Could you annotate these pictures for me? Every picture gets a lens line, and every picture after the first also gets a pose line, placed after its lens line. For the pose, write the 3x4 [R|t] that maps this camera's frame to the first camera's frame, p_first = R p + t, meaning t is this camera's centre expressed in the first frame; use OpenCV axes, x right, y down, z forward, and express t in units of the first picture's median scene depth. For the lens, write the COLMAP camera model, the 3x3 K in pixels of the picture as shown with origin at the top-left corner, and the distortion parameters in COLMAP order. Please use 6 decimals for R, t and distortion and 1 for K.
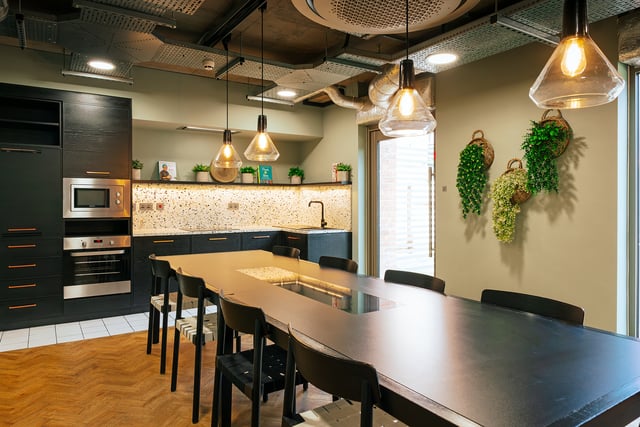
lens RADIAL K [[428.2, 0, 320.1], [0, 428.2, 209.4], [0, 0, 1]] dist [0.004259, 0.000714]
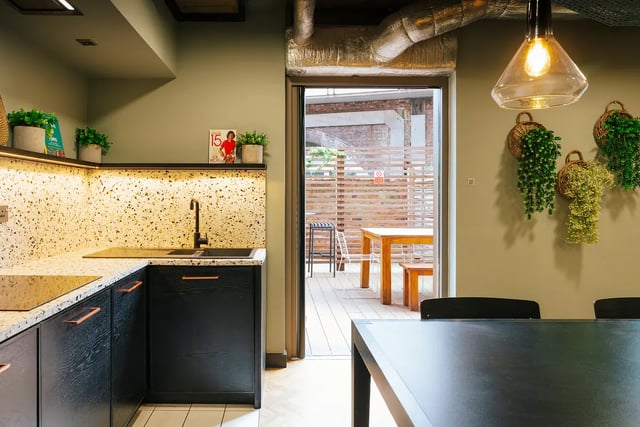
lens RADIAL K [[428.2, 0, 319.4], [0, 428.2, 212.6], [0, 0, 1]] dist [0.004259, 0.000714]
pose [[0.523050, -0.031110, 0.851734, -0.383517], [0.018092, 0.999514, 0.025397, -0.013959], [-0.852110, 0.002126, 0.523358, 0.631980]]
